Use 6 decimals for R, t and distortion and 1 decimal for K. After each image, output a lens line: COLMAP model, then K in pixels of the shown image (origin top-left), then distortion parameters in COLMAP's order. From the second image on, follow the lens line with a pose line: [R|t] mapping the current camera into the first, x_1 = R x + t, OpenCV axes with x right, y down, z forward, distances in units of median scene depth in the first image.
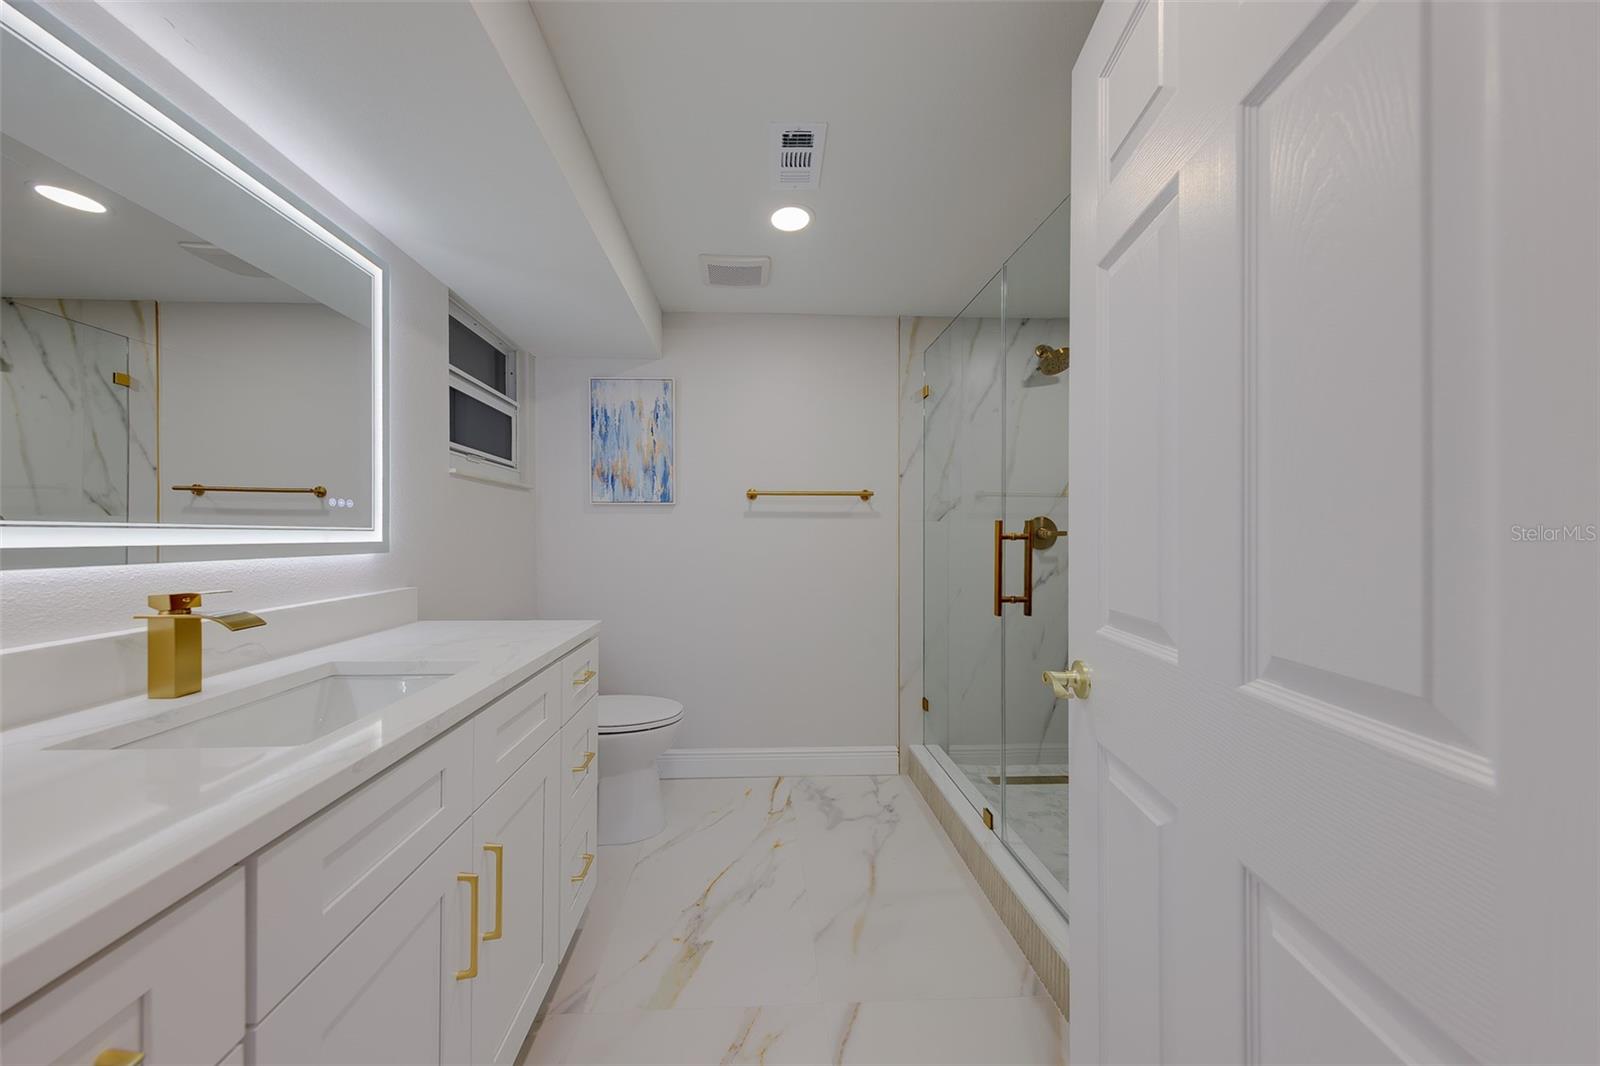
lens RADIAL K [[503.5, 0, 803.7], [0, 503.5, 540.8], [0, 0, 1]] dist [0.001189, 0.000001]
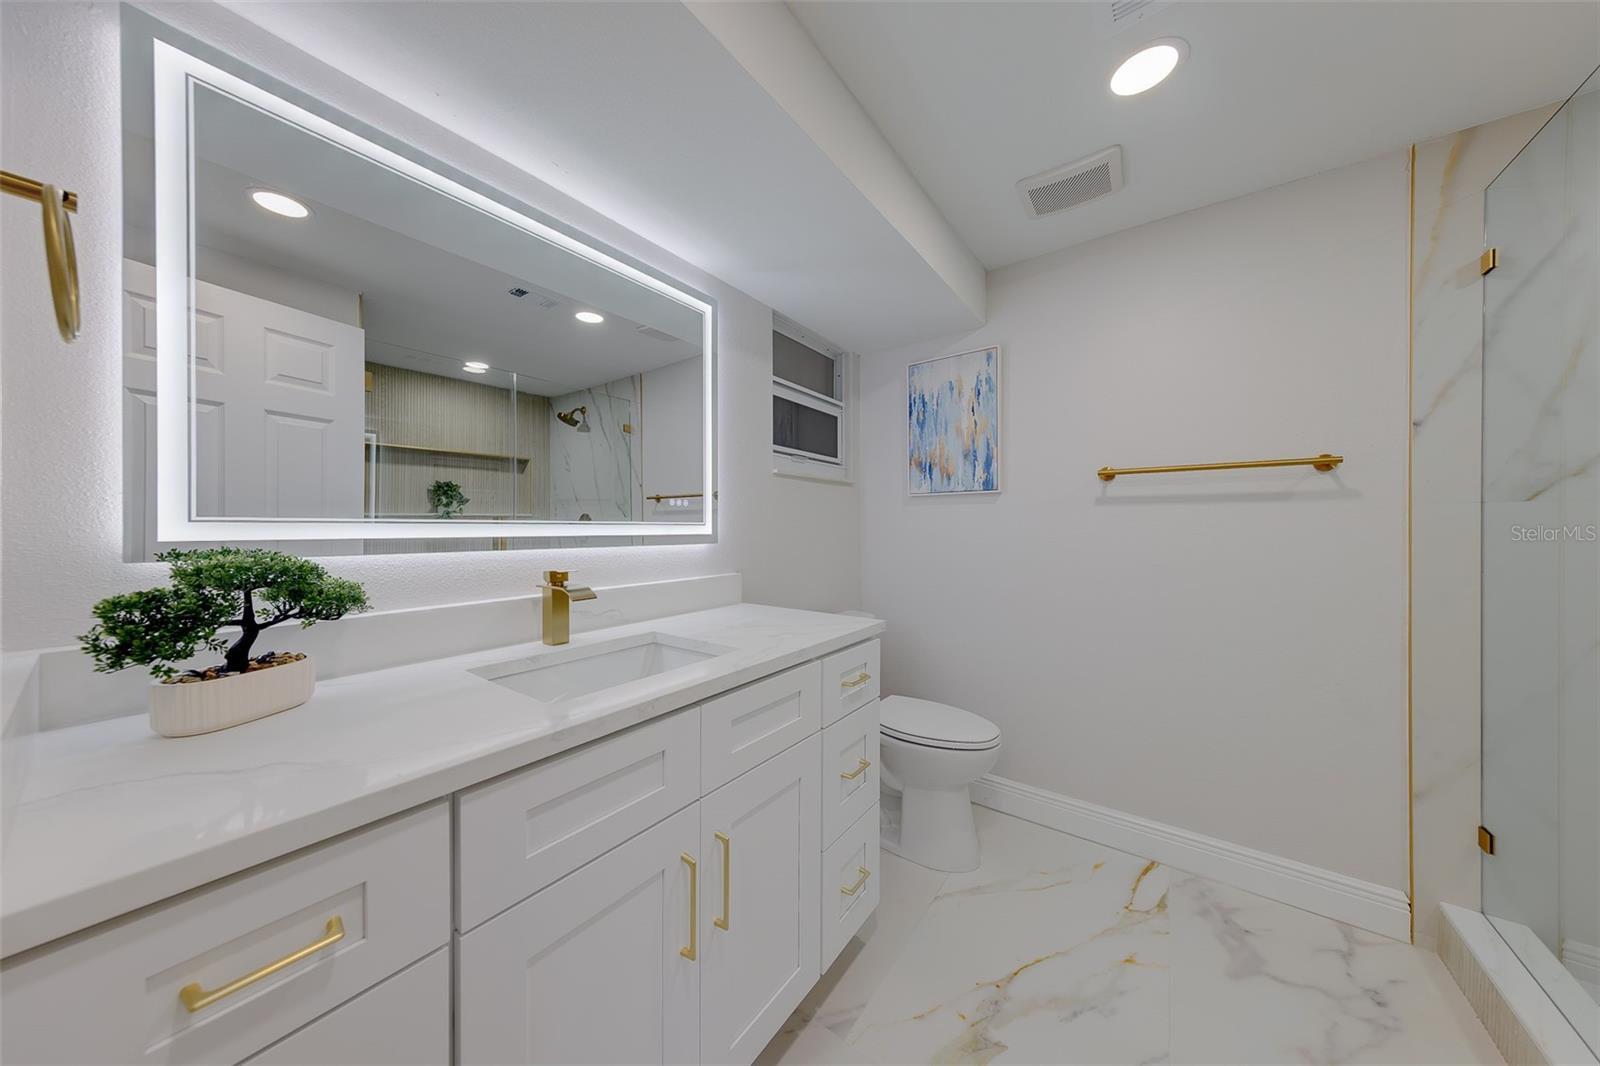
lens RADIAL K [[514.5, 0, 800.0], [0, 514.5, 533.0], [0, 0, 1]] dist [0.002574, 0.000130]
pose [[0.751096, 0.004854, -0.660175, 0.077337], [-0.006003, 0.999982, 0.000522, -0.001951], [0.660166, 0.003571, 0.751111, 0.137561]]
